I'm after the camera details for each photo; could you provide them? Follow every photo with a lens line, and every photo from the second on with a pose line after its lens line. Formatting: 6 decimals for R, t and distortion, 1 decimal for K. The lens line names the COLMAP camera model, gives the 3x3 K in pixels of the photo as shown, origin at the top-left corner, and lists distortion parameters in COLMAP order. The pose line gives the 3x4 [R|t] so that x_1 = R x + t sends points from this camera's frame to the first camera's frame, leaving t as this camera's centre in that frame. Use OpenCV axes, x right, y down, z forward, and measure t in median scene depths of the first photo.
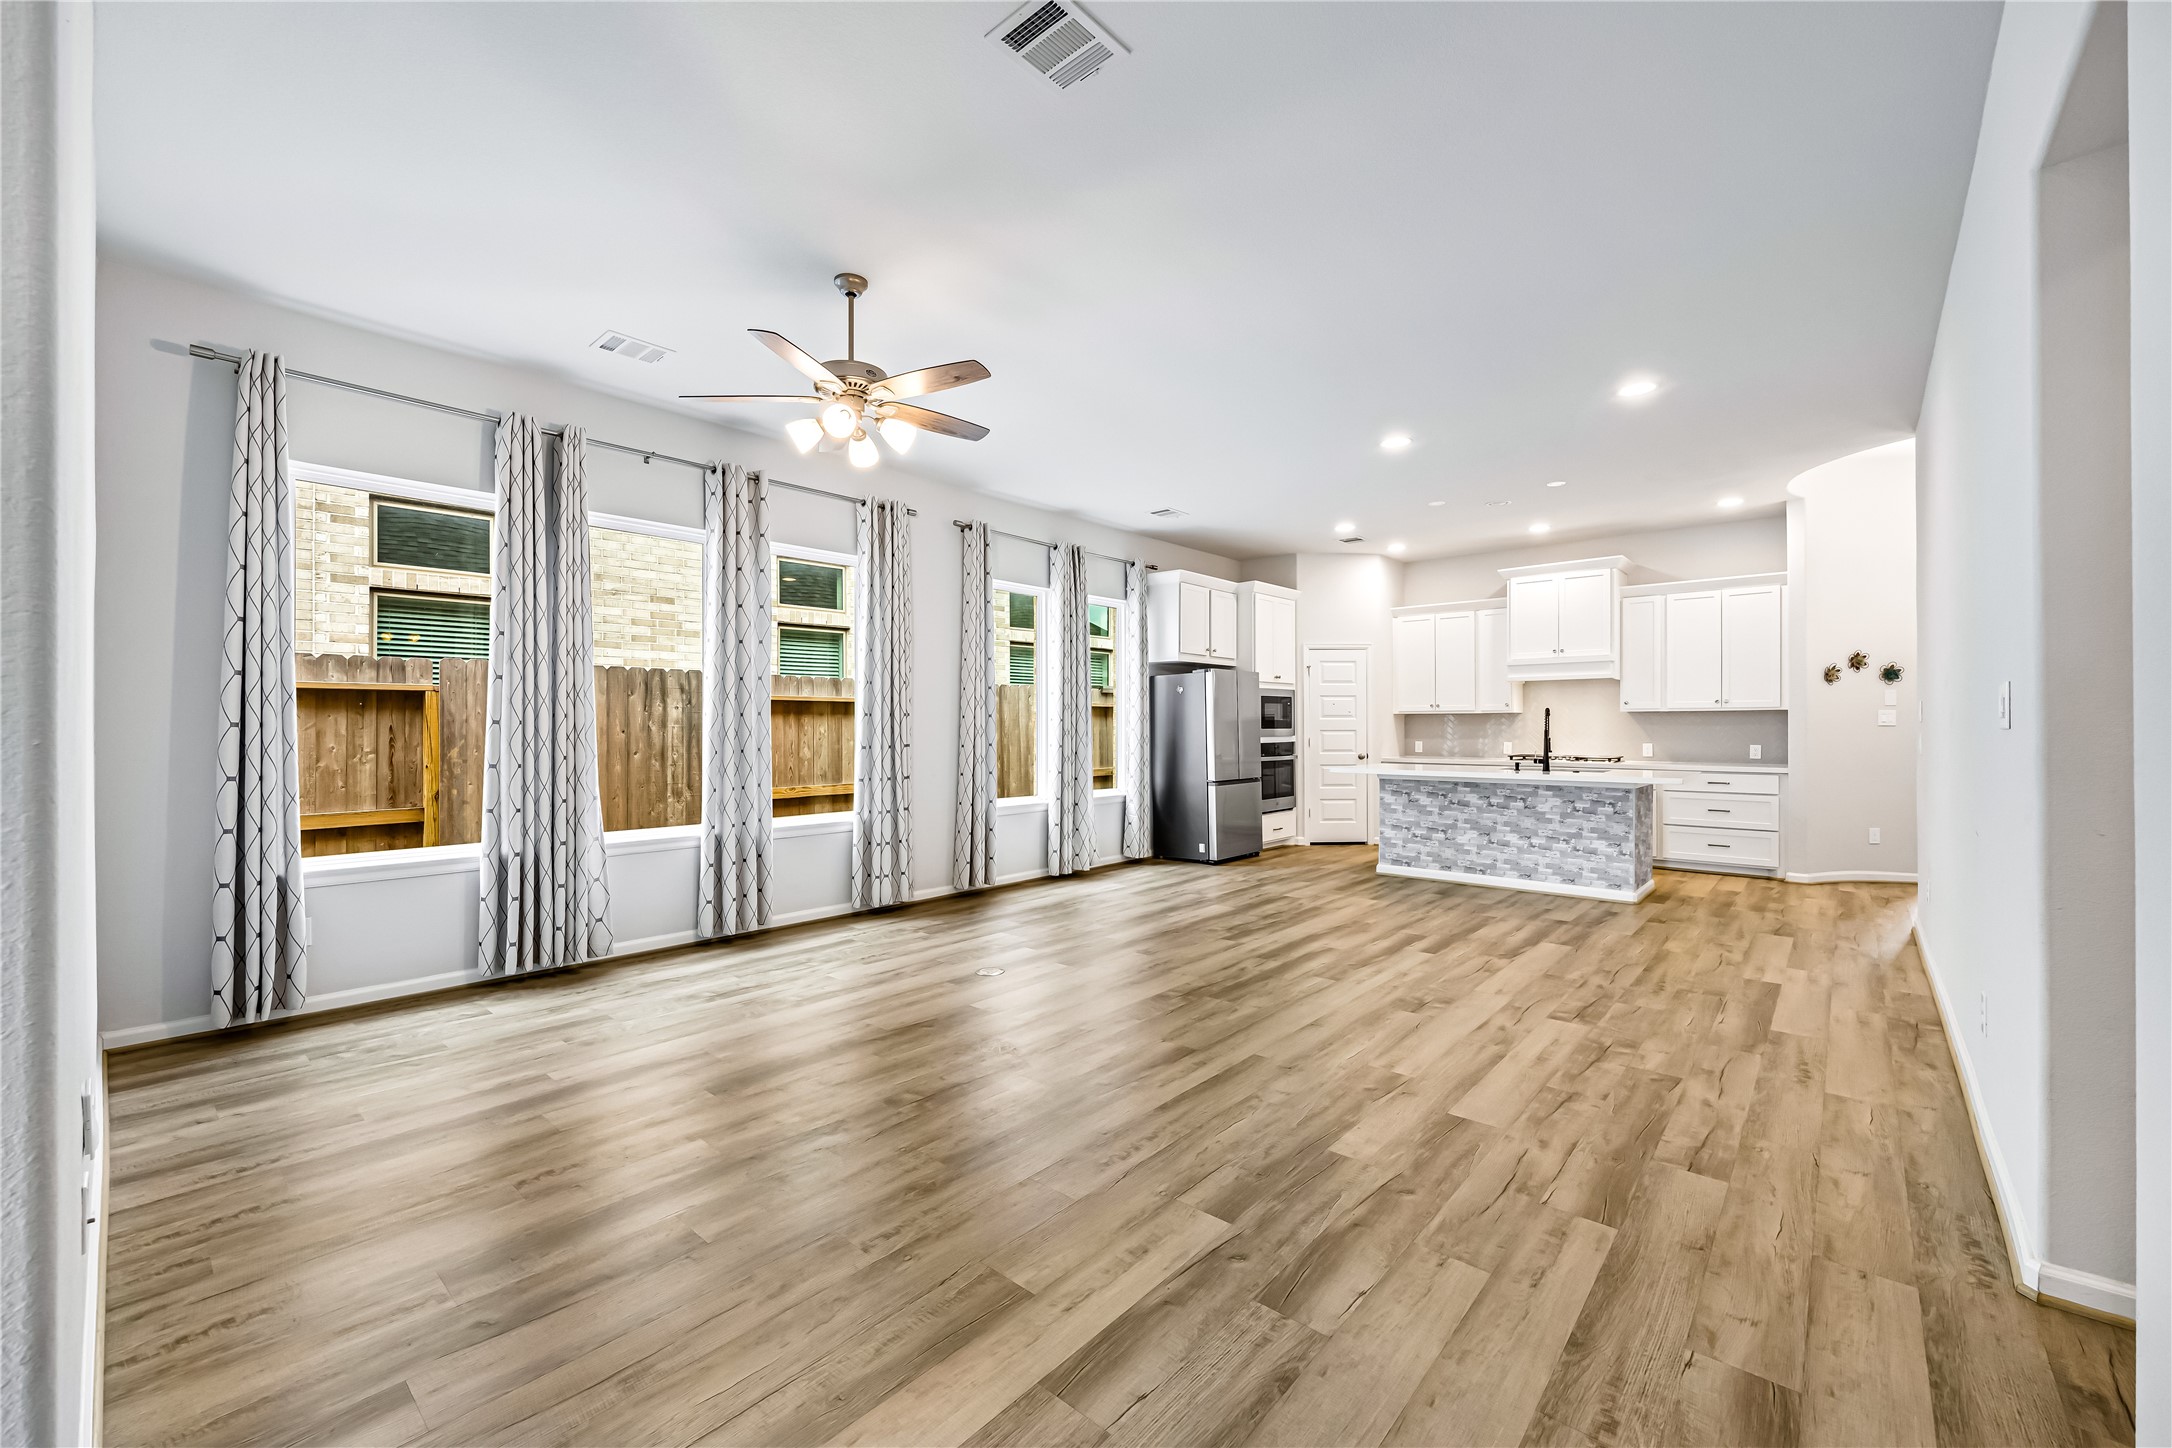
lens RADIAL K [[868.1, 0, 1081.7], [0, 868.1, 723.1], [0, 0, 1]] dist [-0.000100, 0.000201]
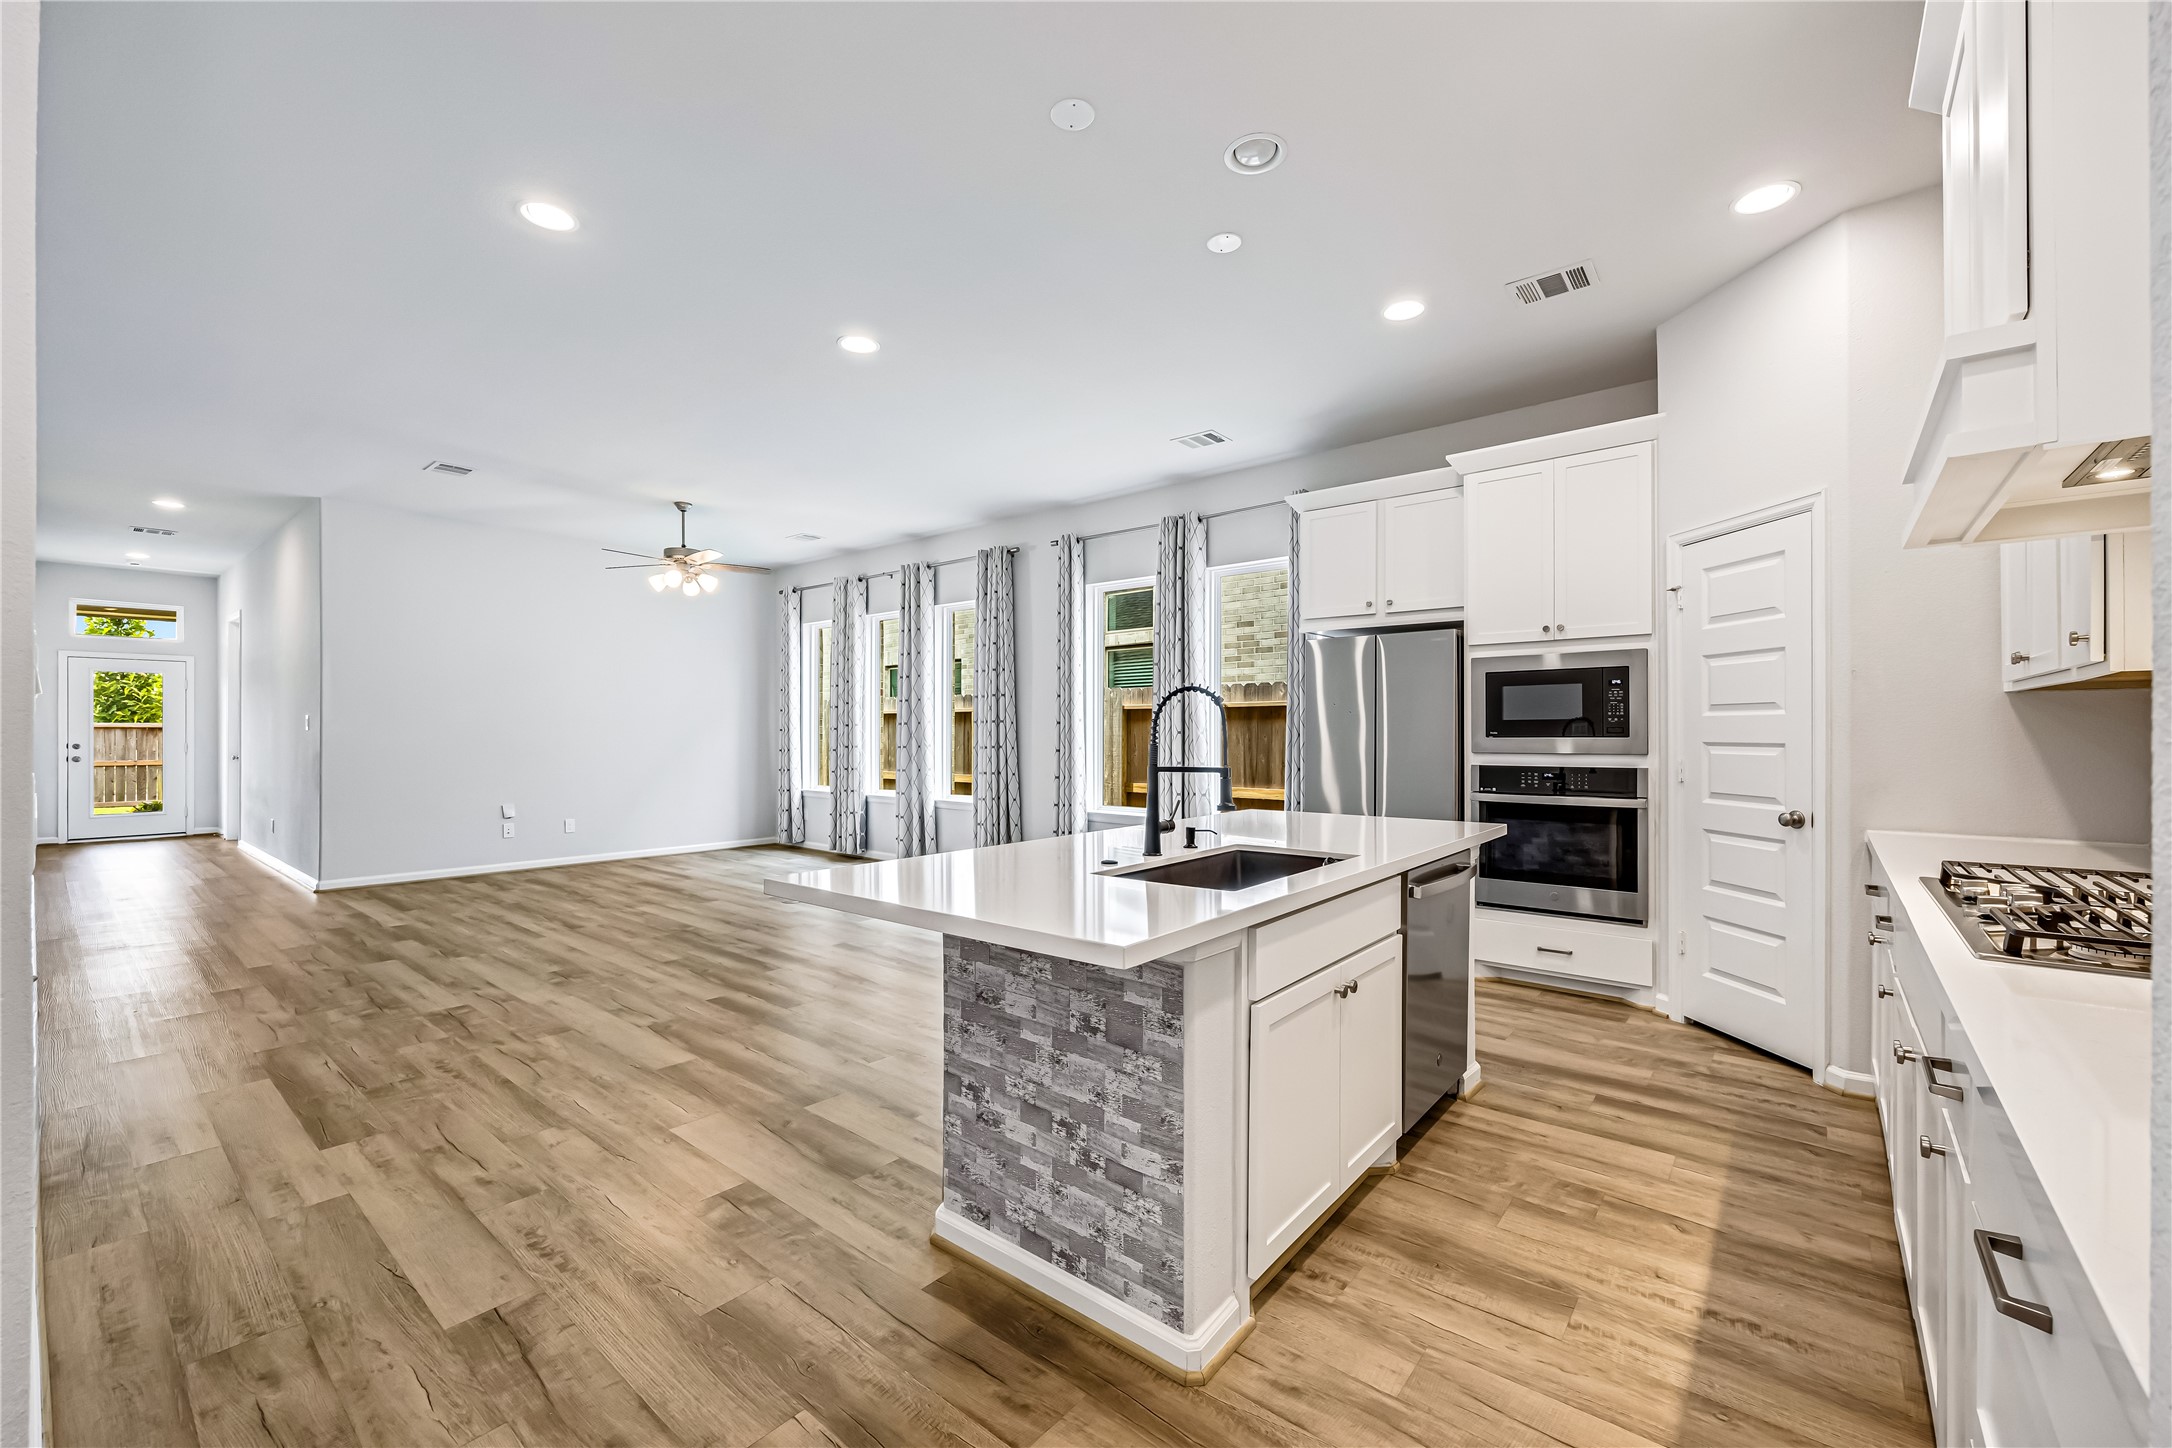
lens RADIAL K [[877.2, 0, 1082.4], [0, 877.2, 730.0], [0, 0, 1]] dist [-0.002209, 0.000119]
pose [[0.030859, 0.000062, -0.999524, 0.855182], [0.001855, 0.999998, 0.000119, 0.002086], [0.999522, -0.001857, 0.030859, 0.901636]]
